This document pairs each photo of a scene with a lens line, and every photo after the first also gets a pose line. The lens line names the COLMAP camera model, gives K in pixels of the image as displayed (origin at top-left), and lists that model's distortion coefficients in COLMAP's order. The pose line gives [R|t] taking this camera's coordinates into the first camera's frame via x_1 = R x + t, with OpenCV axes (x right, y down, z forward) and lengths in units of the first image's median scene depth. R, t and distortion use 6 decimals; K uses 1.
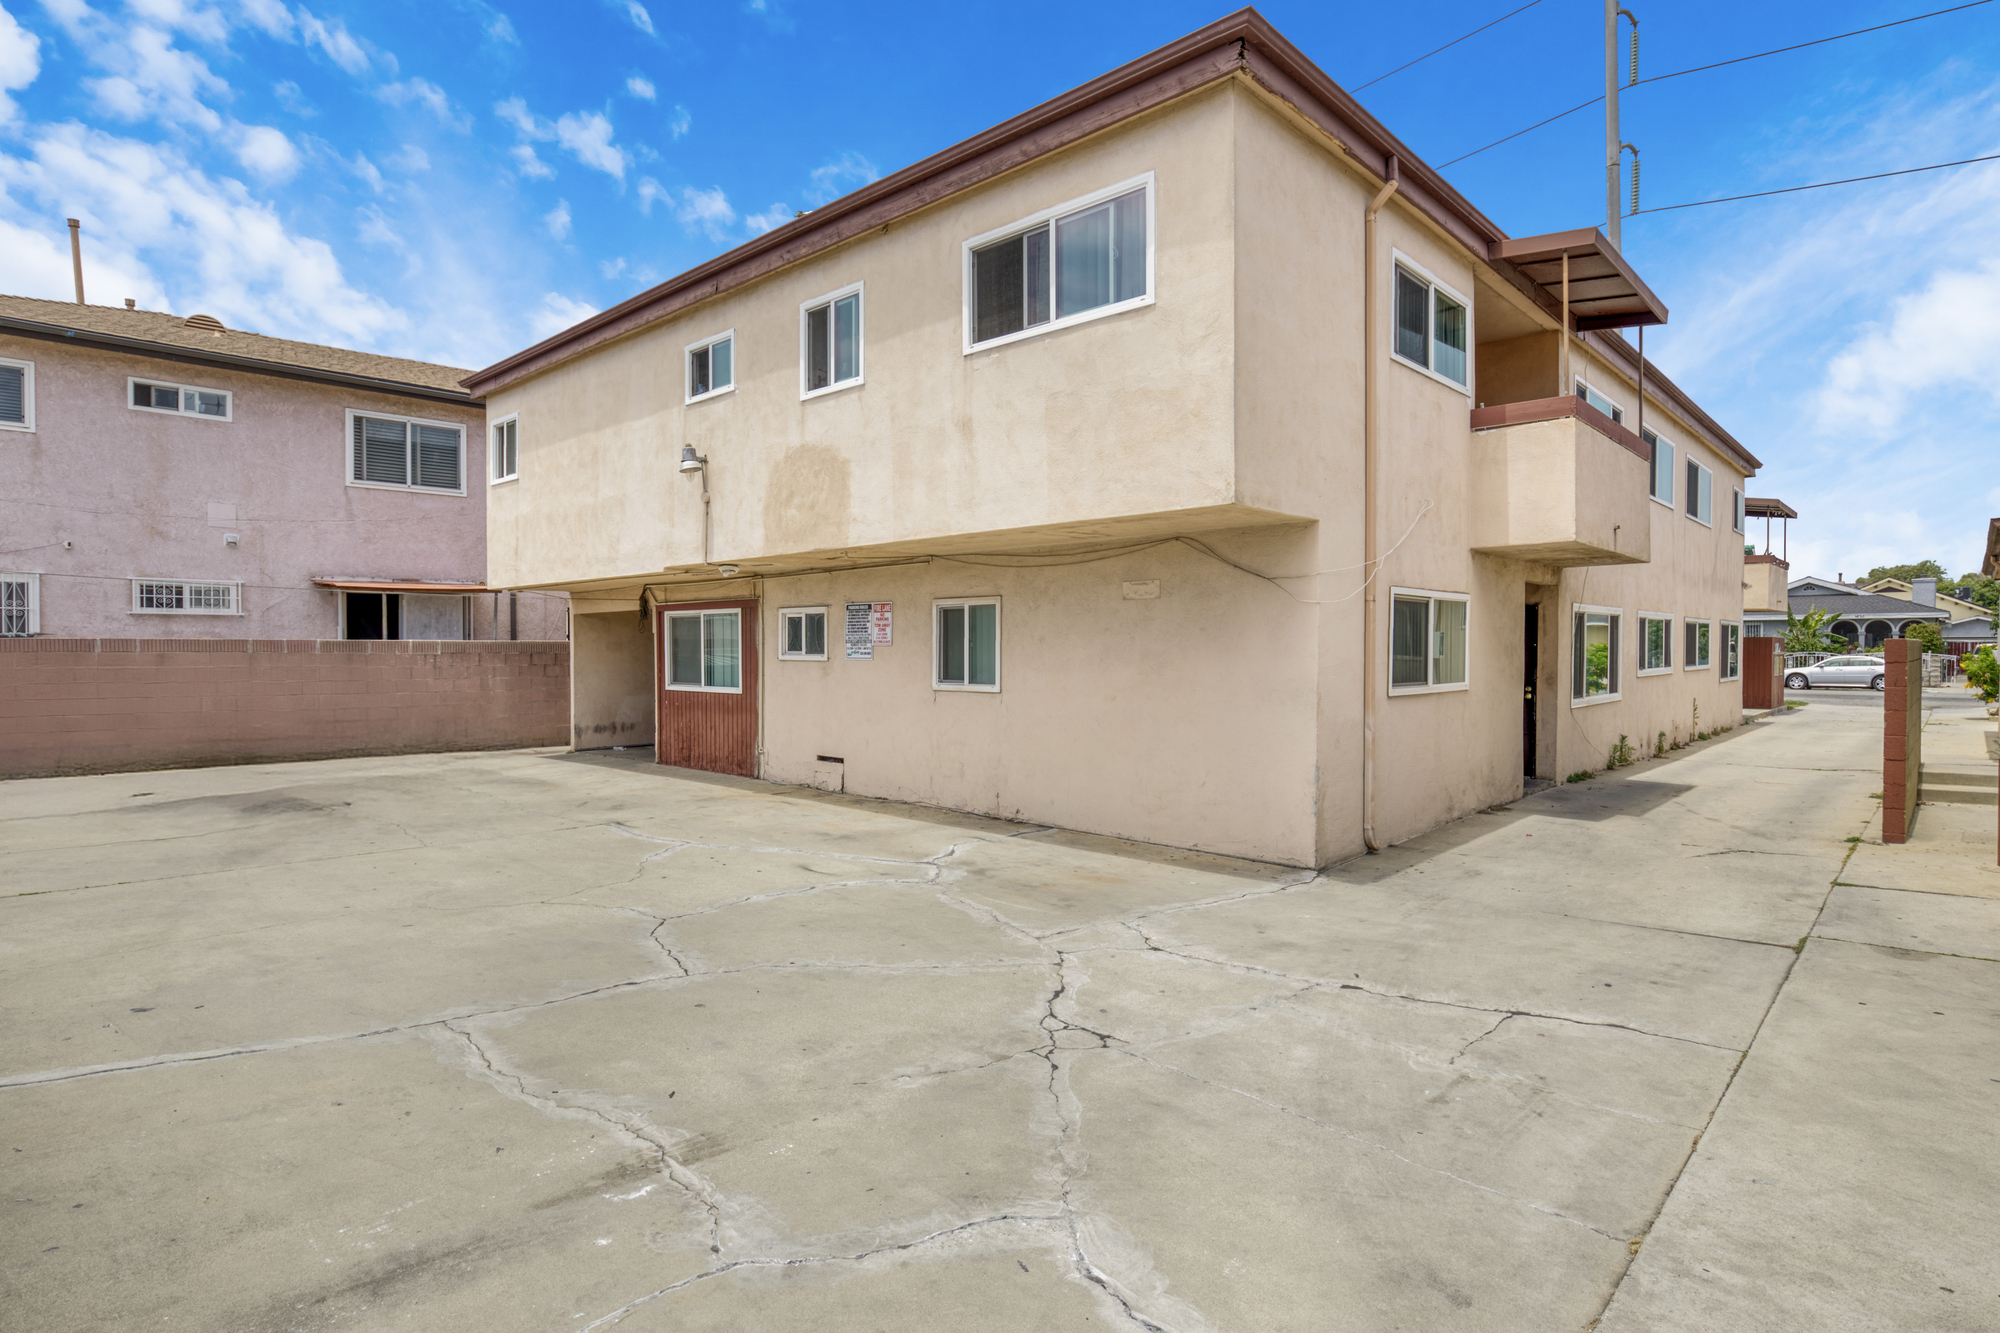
lens RADIAL K [[1038.2, 0, 1000.0], [0, 1038.2, 666.5], [0, 0, 1]] dist [-0.028516, 0.011851]
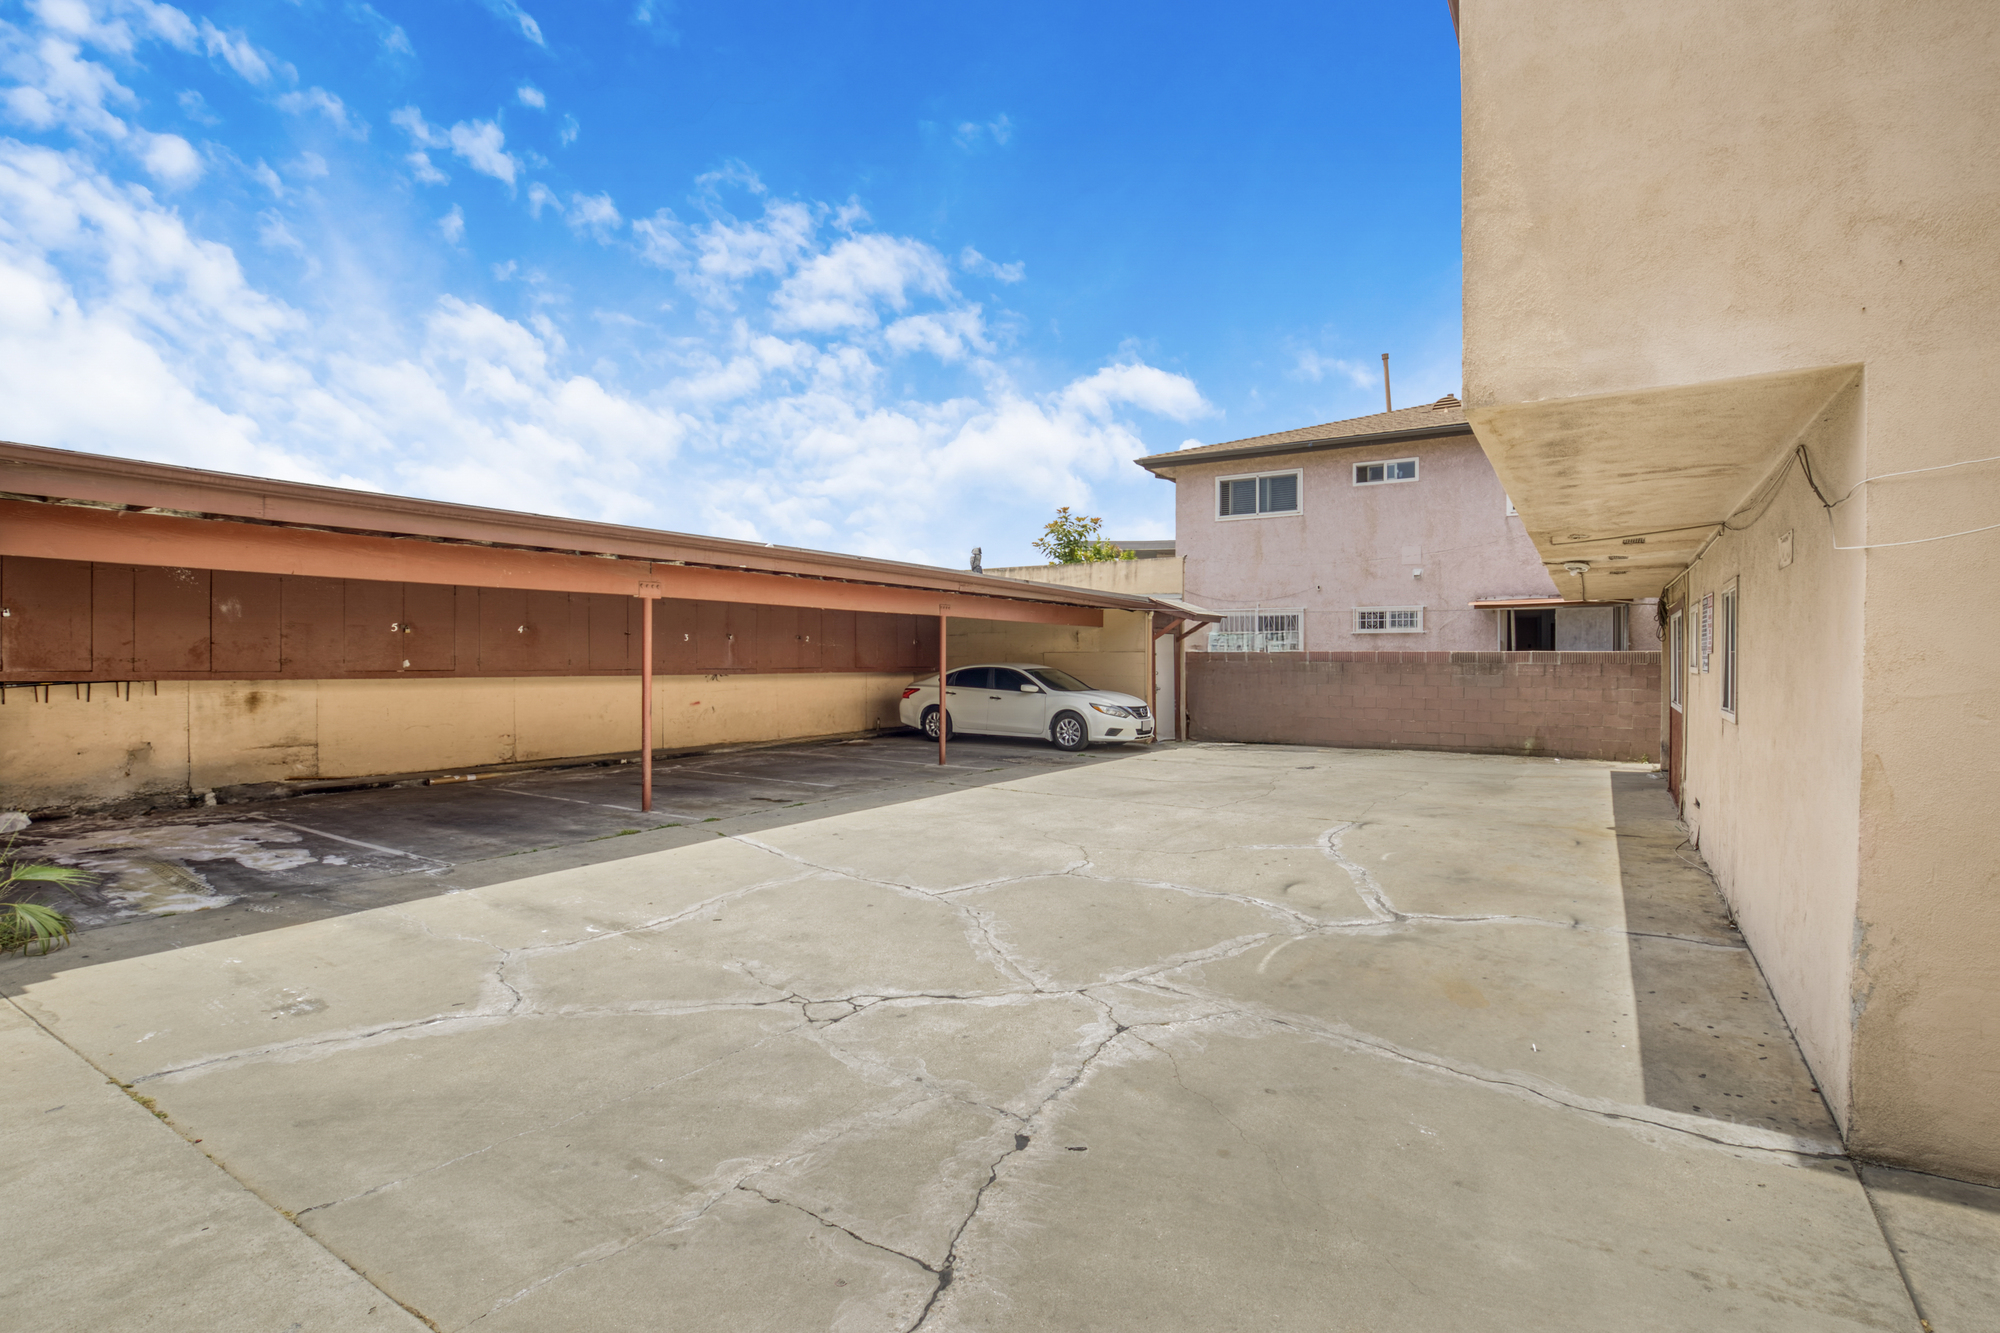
lens RADIAL K [[949.3, 0, 1001.2], [0, 949.3, 668.5], [0, 0, 1]] dist [-0.034332, 0.007931]
pose [[0.192578, 0.009390, -0.981237, 0.839912], [-0.019278, 0.999797, 0.005784, -0.007346], [0.981092, 0.017803, 0.192720, 0.759626]]
